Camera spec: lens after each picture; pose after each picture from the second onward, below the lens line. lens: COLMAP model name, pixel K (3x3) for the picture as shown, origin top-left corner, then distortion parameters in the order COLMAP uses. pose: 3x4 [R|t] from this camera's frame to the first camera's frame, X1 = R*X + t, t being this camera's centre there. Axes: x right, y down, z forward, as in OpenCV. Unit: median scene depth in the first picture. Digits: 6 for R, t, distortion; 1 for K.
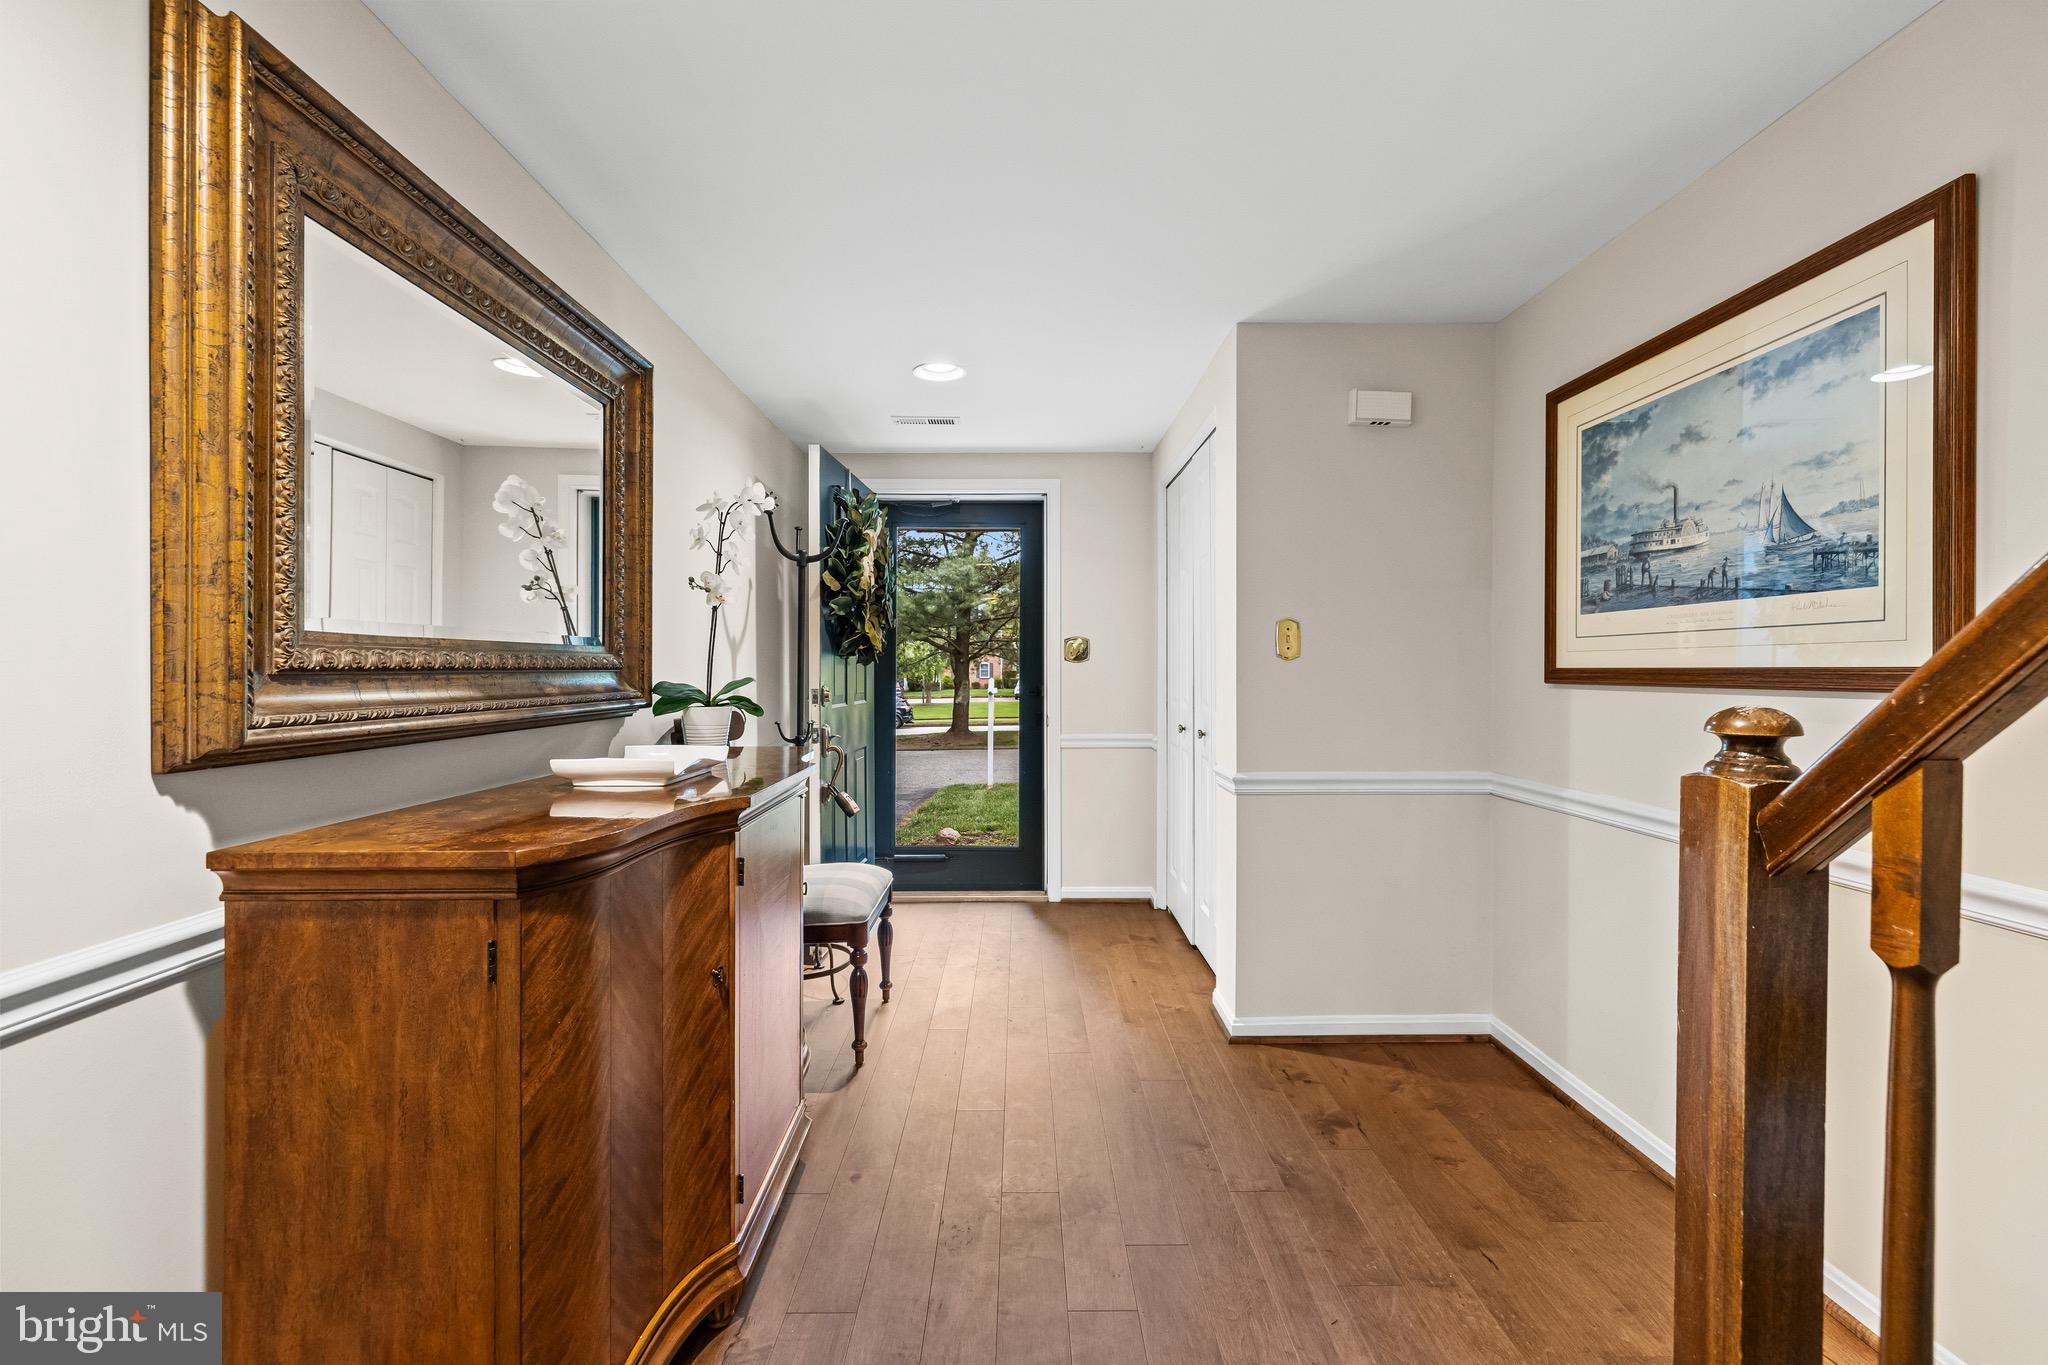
lens RADIAL K [[857.2, 0, 1030.6], [0, 857.2, 673.3], [0, 0, 1]] dist [0.001217, -0.000846]
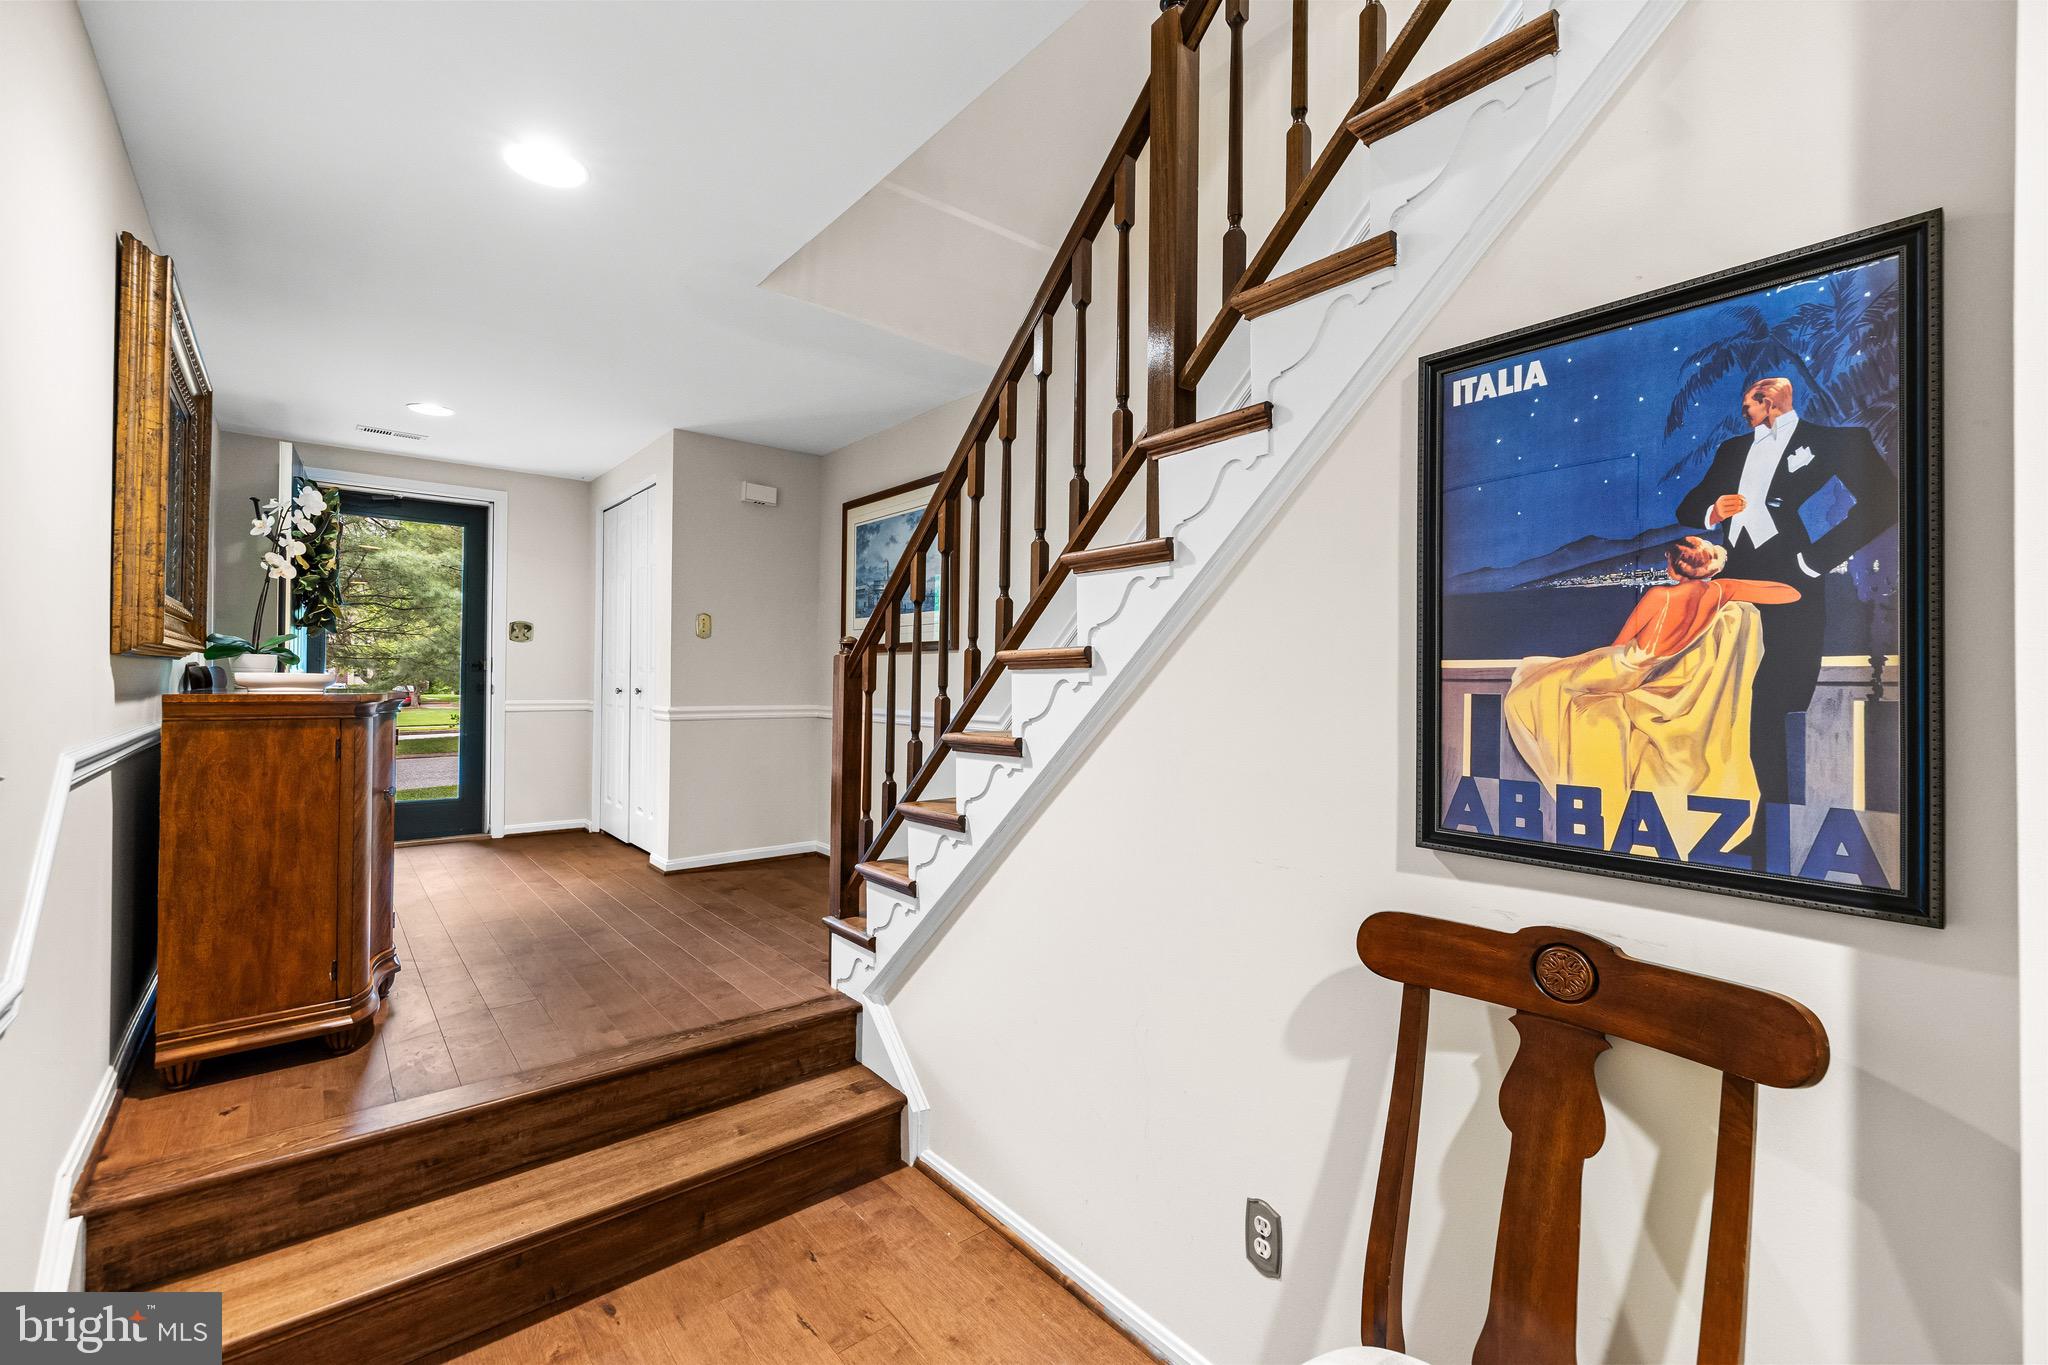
lens RADIAL K [[857.2, 0, 1028.2], [0, 857.2, 675.6], [0, 0, 1]] dist [0.001217, -0.000846]
pose [[0.774162, 0.010234, 0.632905, -0.364501], [-0.006279, 0.999944, -0.008488, 0.092927], [-0.632956, 0.002597, 0.774183, -0.942871]]
